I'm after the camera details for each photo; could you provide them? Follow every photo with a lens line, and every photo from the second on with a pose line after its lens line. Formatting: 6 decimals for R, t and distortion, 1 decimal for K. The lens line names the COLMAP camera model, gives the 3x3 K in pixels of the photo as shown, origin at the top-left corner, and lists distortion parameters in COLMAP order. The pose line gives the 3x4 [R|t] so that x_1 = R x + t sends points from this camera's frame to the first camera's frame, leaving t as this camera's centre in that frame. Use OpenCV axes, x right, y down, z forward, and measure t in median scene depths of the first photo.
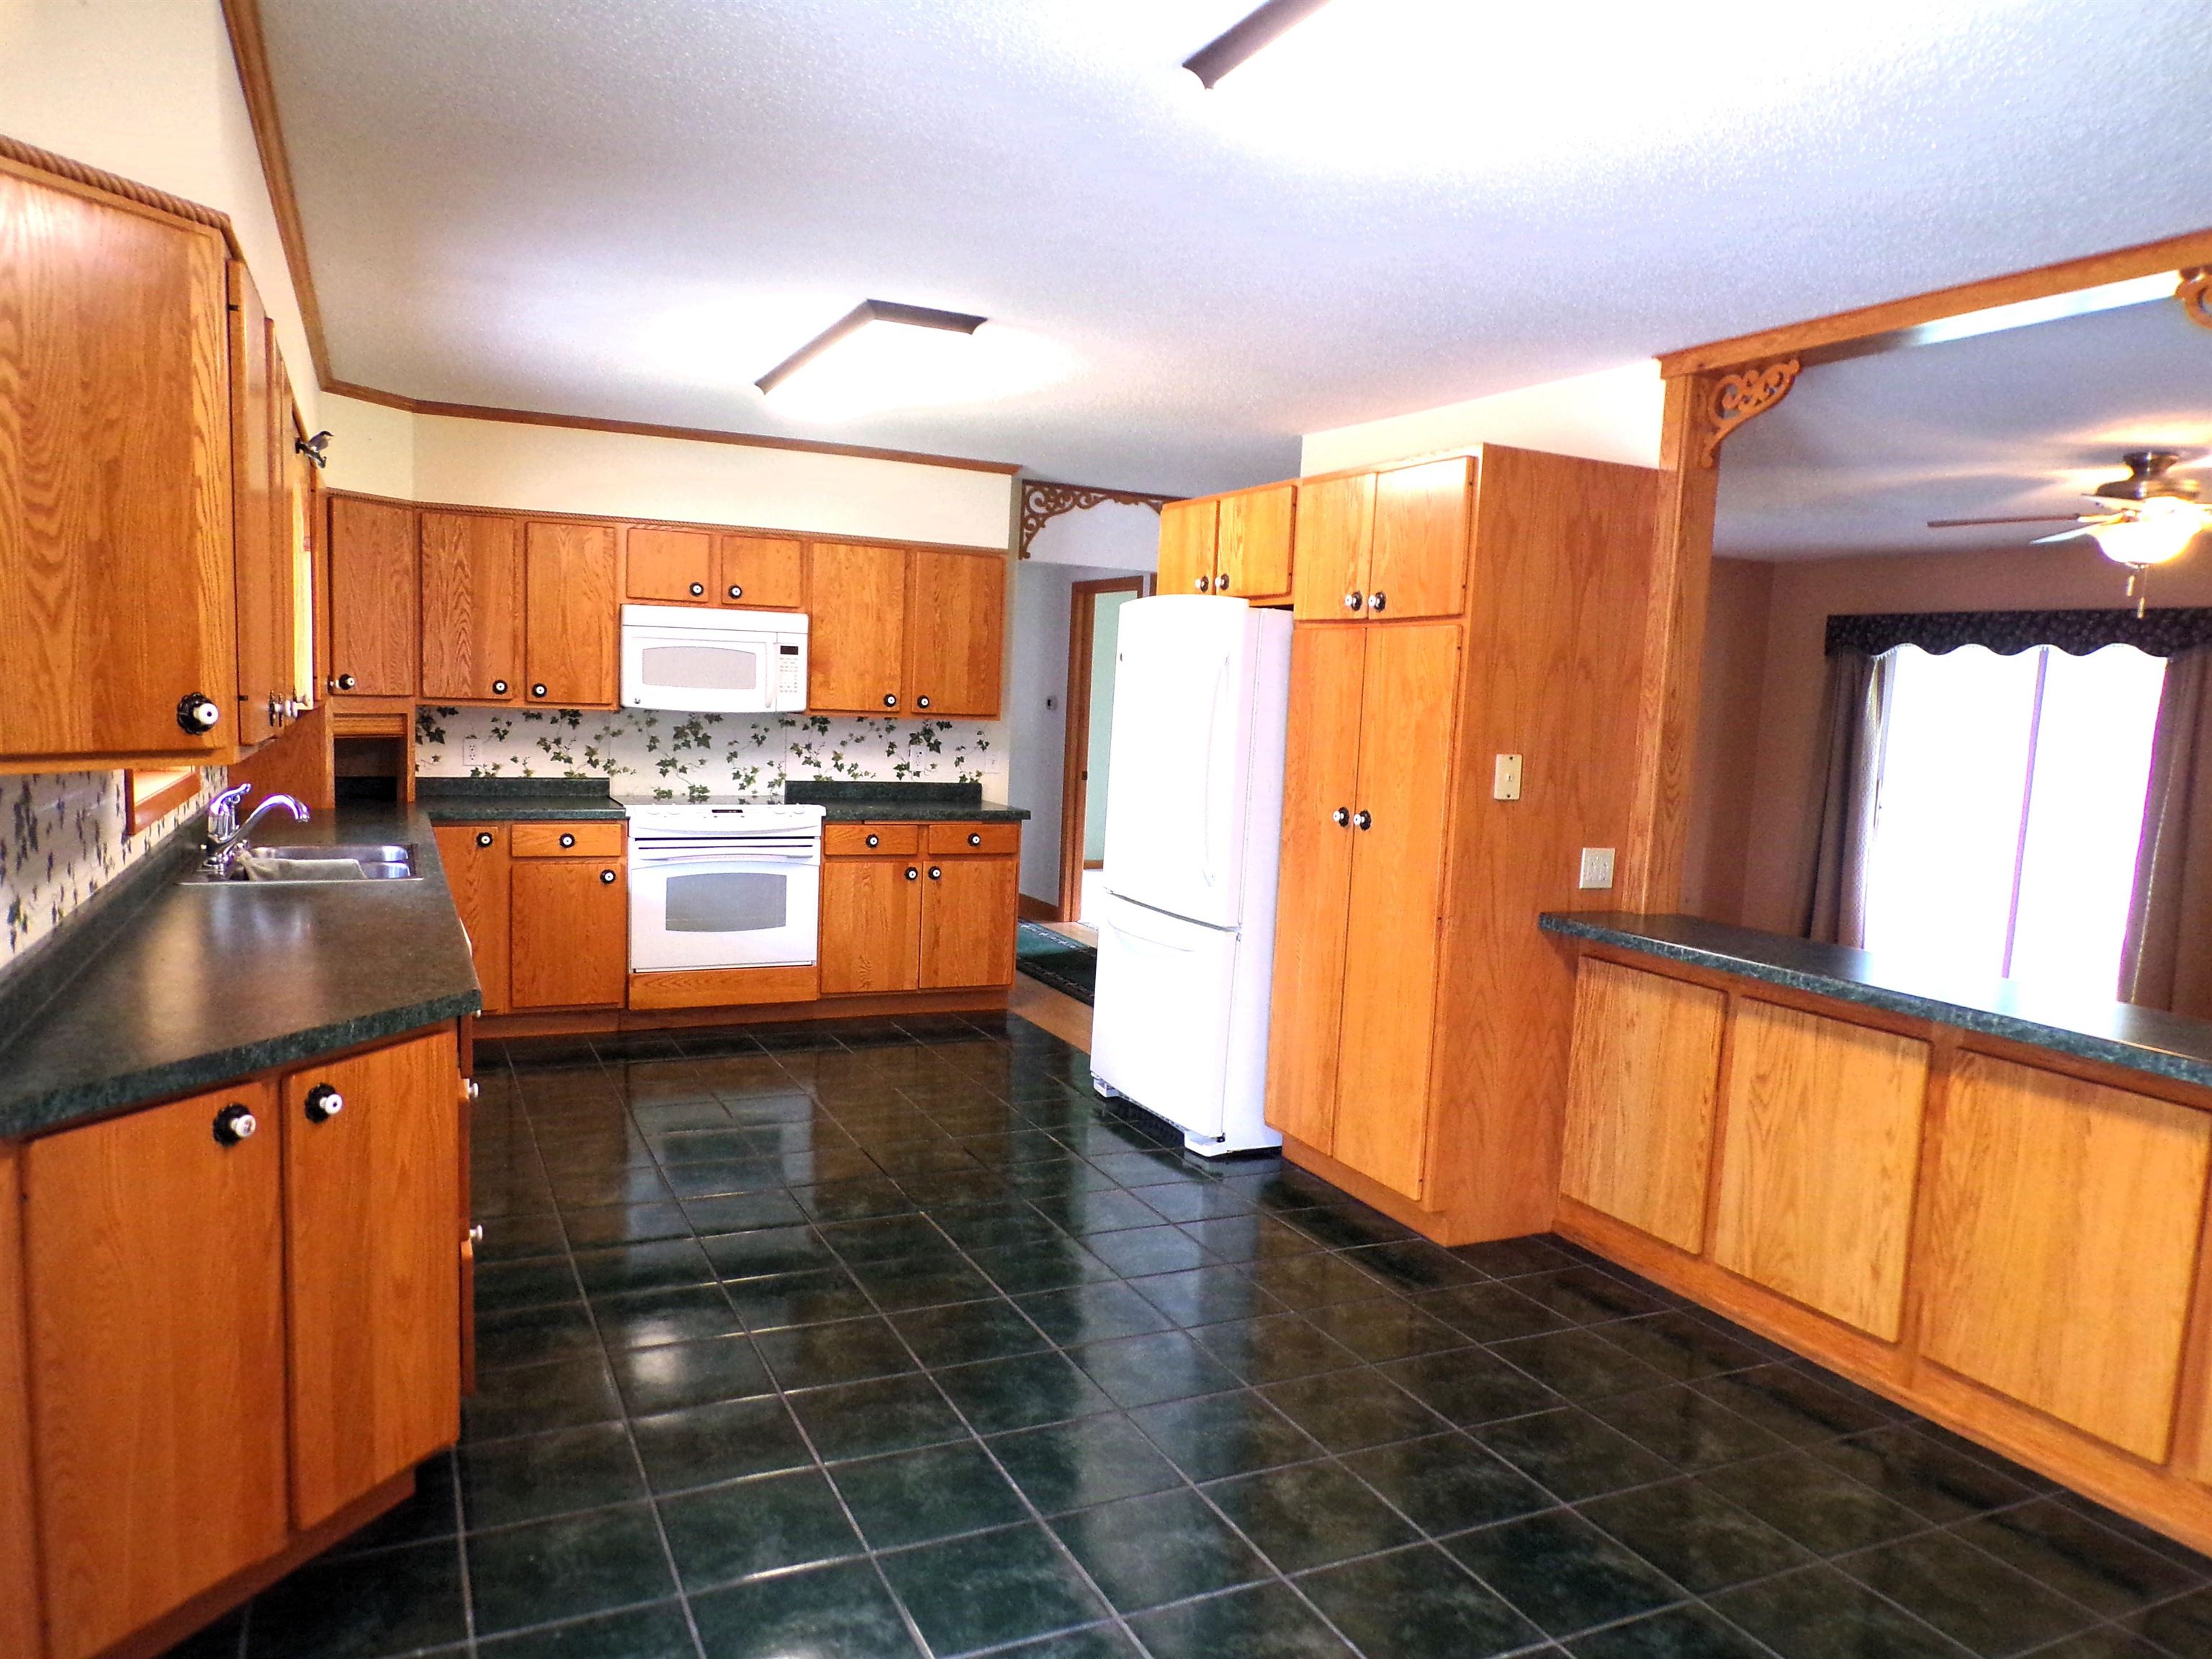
lens RADIAL K [[1517.7, 0, 1075.2], [0, 1517.7, 822.7], [0, 0, 1]] dist [-0.003633, -0.000953]
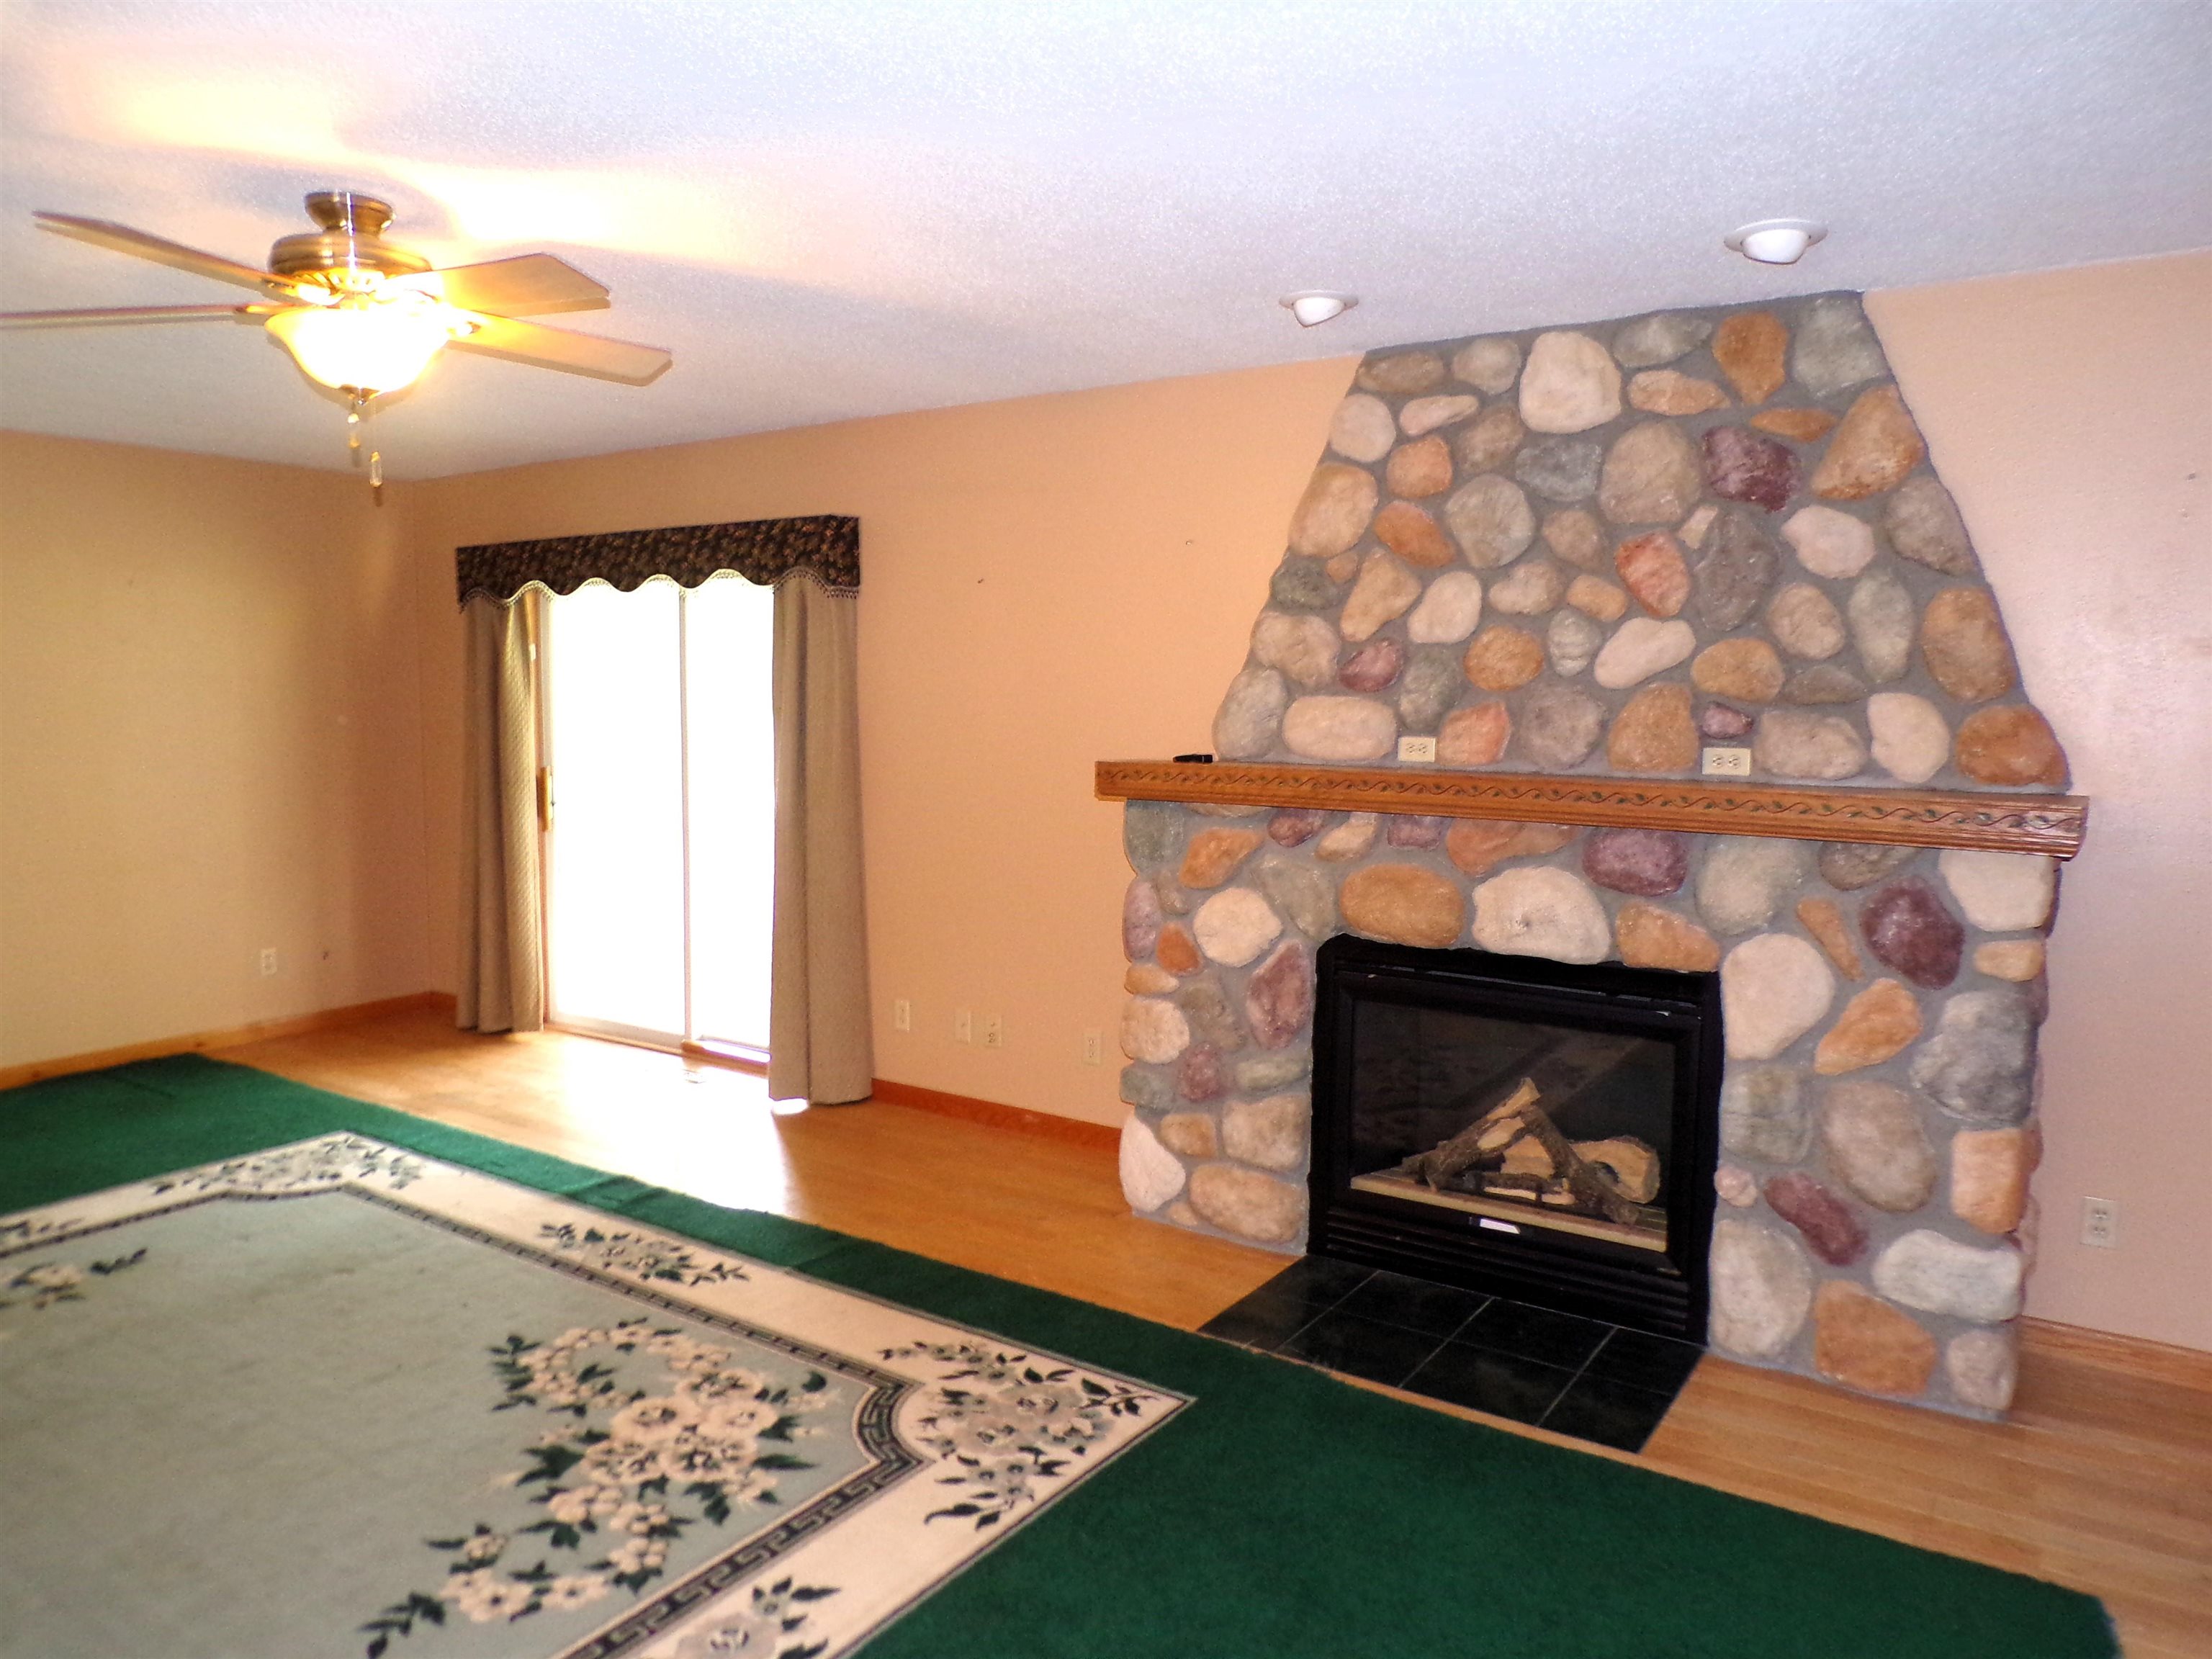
lens RADIAL K [[1514.2, 0, 1101.9], [0, 1514.2, 841.9], [0, 0, 1]] dist [-0.006411, 0.005199]
pose [[0.857240, -0.090750, 0.506858, 0.571619], [0.082323, 0.995840, 0.039068, 0.002872], [-0.508294, 0.008235, 0.861144, 0.323518]]
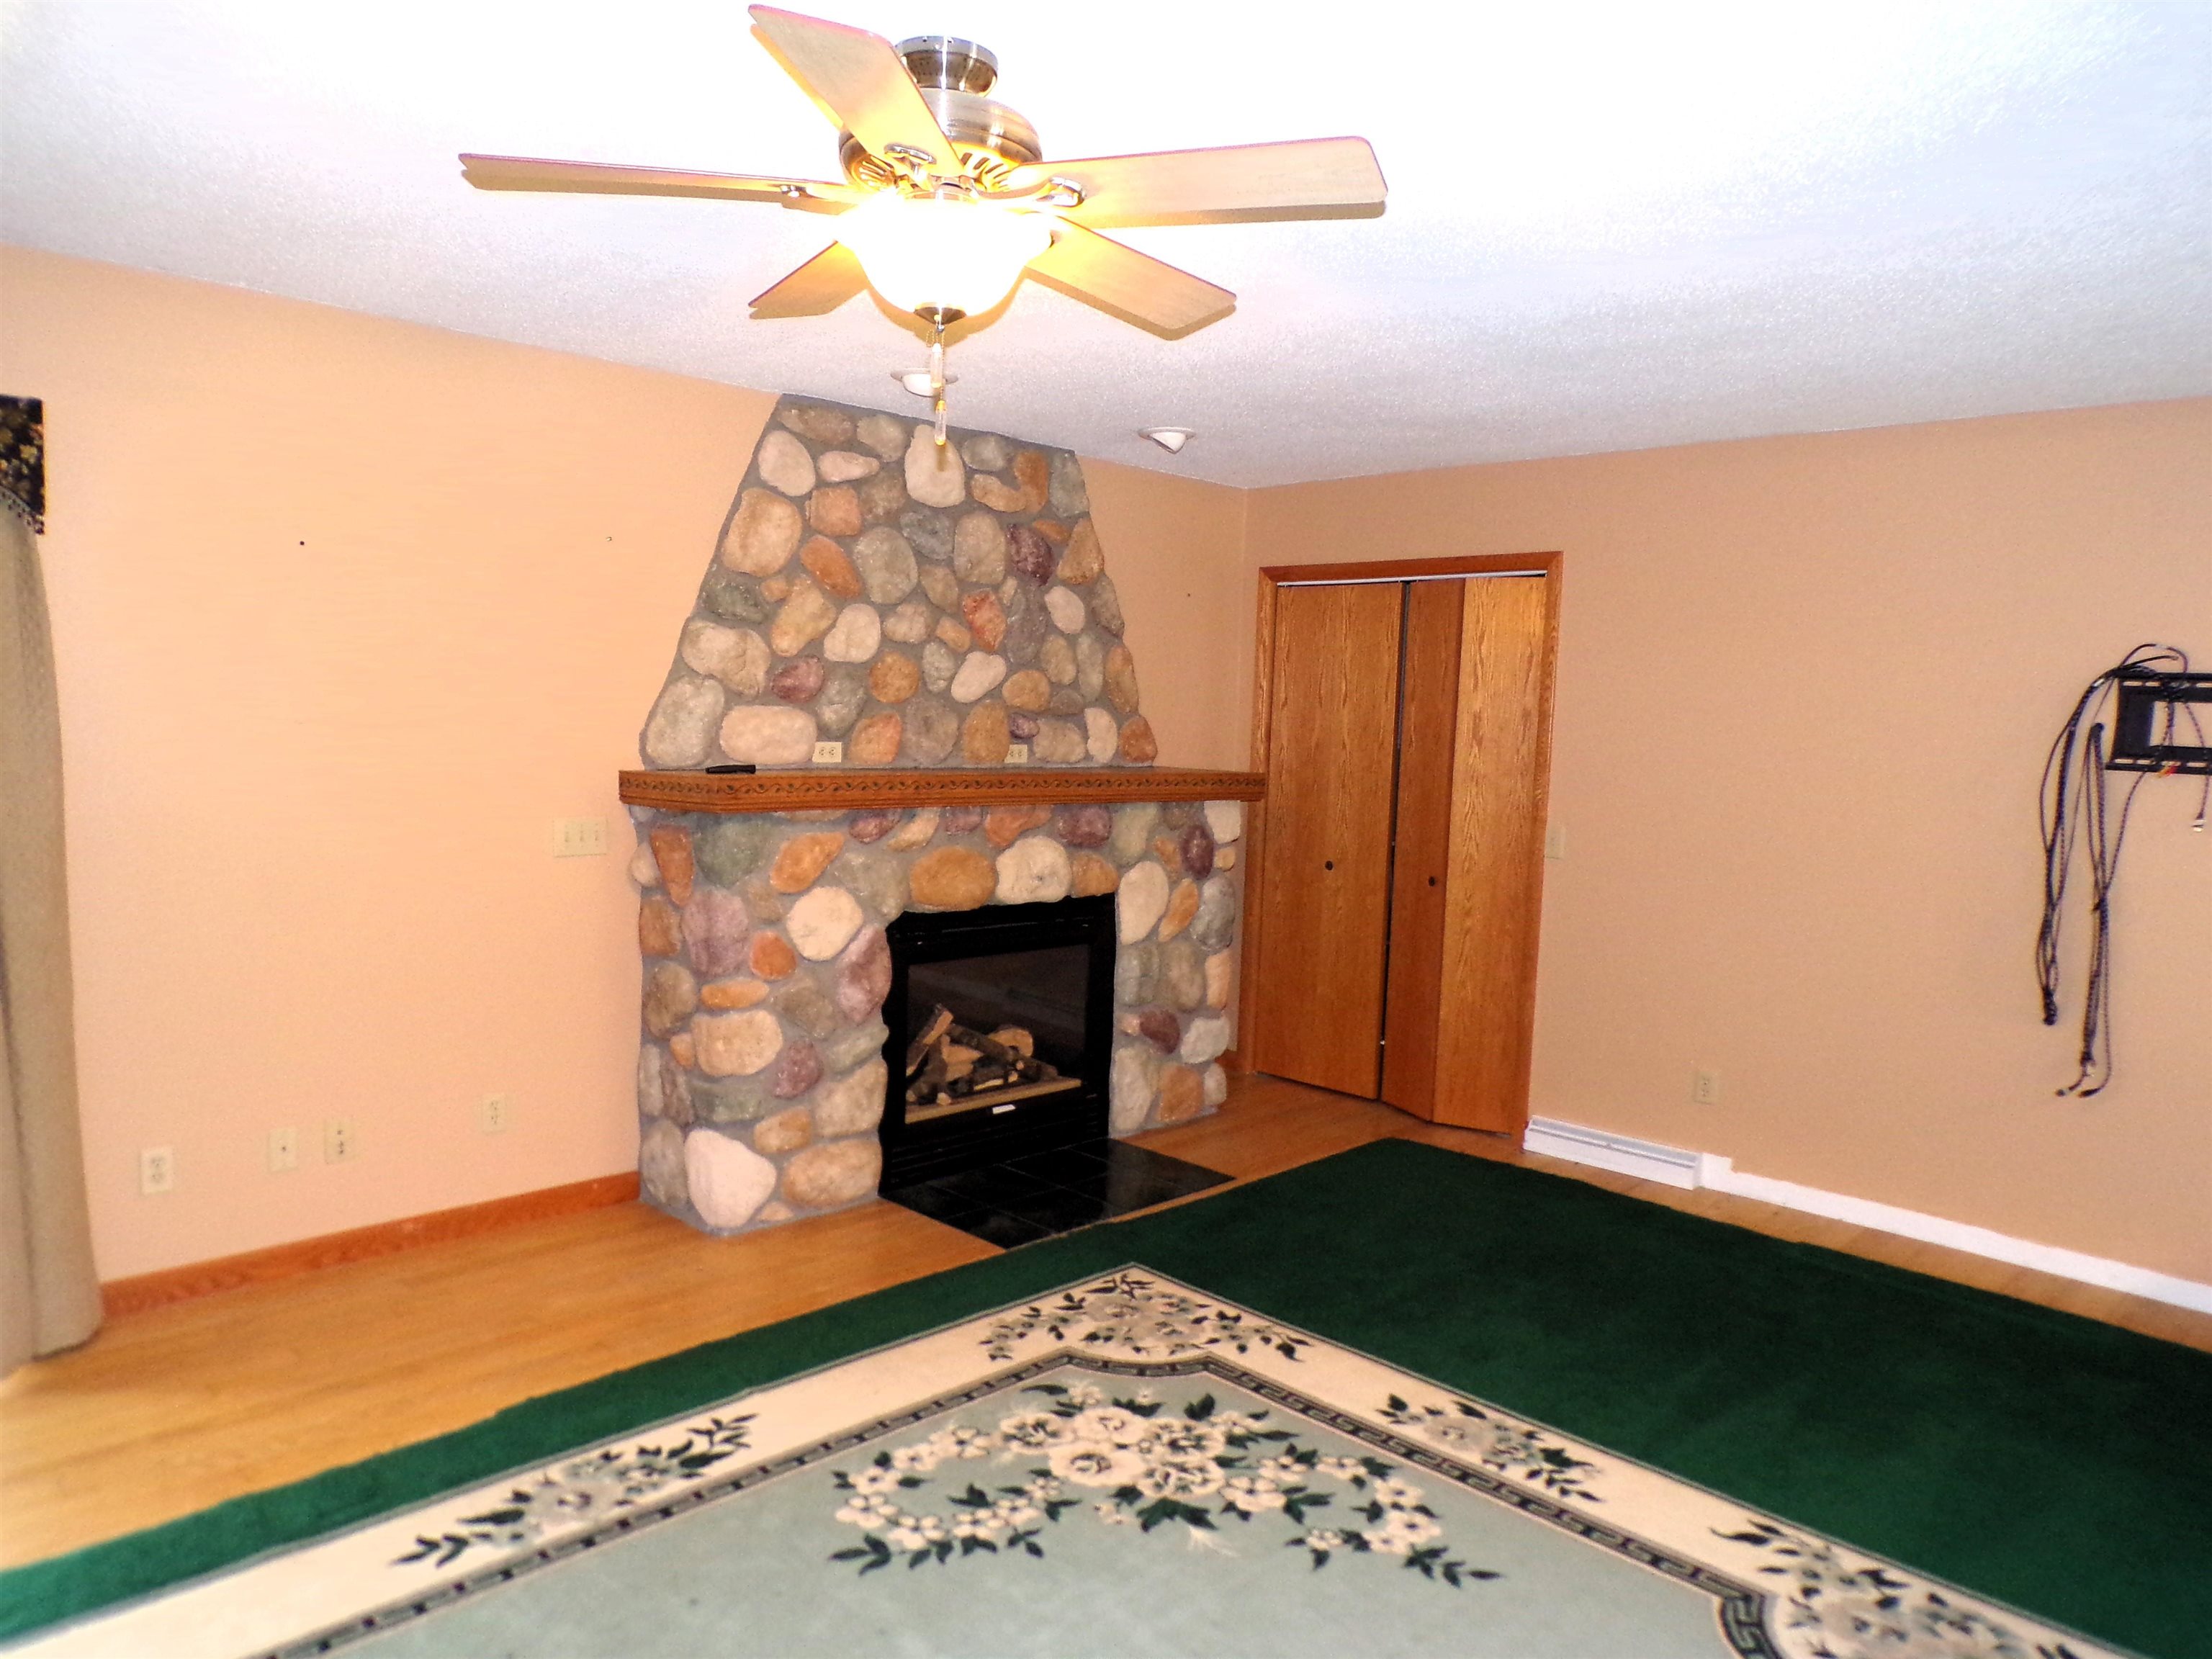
lens RADIAL K [[1514.2, 0, 1101.9], [0, 1514.2, 841.9], [0, 0, 1]] dist [-0.006411, 0.005199]
pose [[-0.341525, -0.147236, 0.928269, 0.238128], [0.039737, 0.984508, 0.170776, -0.087763], [-0.939032, 0.095211, -0.330383, 1.001271]]
